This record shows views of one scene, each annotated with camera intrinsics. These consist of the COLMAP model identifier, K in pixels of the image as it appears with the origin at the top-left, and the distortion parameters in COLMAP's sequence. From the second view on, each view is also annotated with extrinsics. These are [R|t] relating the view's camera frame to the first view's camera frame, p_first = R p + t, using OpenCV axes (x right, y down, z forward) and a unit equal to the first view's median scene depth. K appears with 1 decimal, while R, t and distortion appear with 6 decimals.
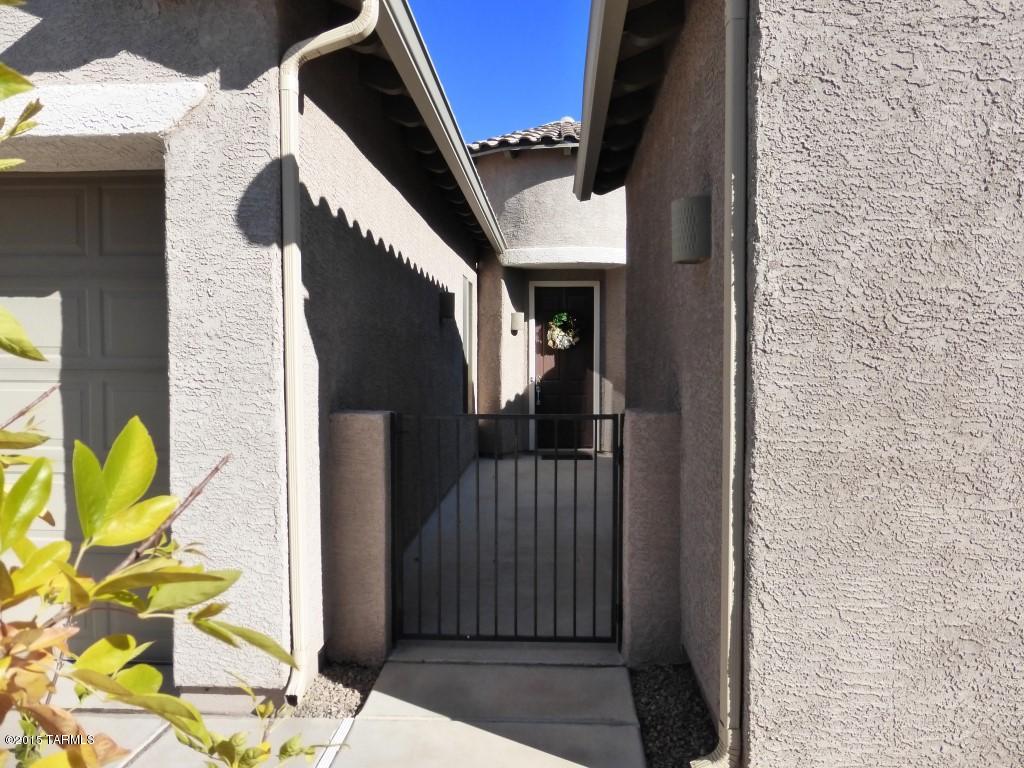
lens RADIAL K [[724.0, 0, 512.0], [0, 724.0, 384.0], [0, 0, 1]] dist [-0.042558, -0.001524]
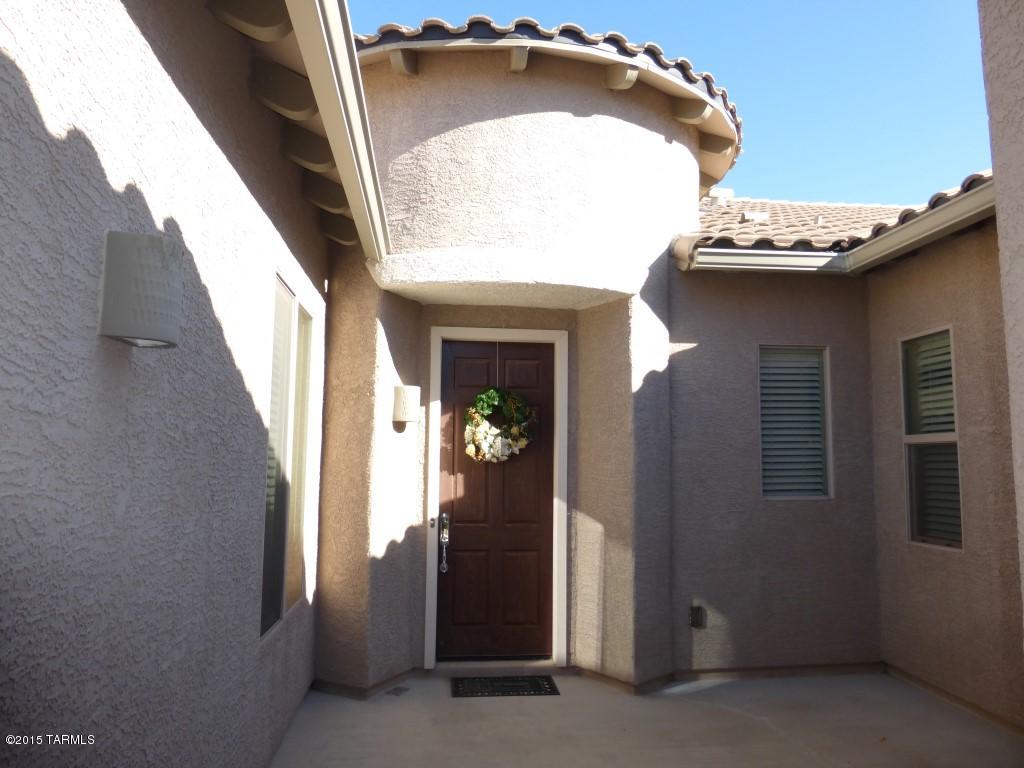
lens RADIAL K [[724.0, 0, 512.0], [0, 724.0, 384.0], [0, 0, 1]] dist [-0.042558, -0.001524]
pose [[0.987115, 0.030569, 0.157064, 0.000610], [-0.003694, 0.985673, -0.168626, -0.016346], [-0.159969, 0.165873, 0.973086, 0.500892]]
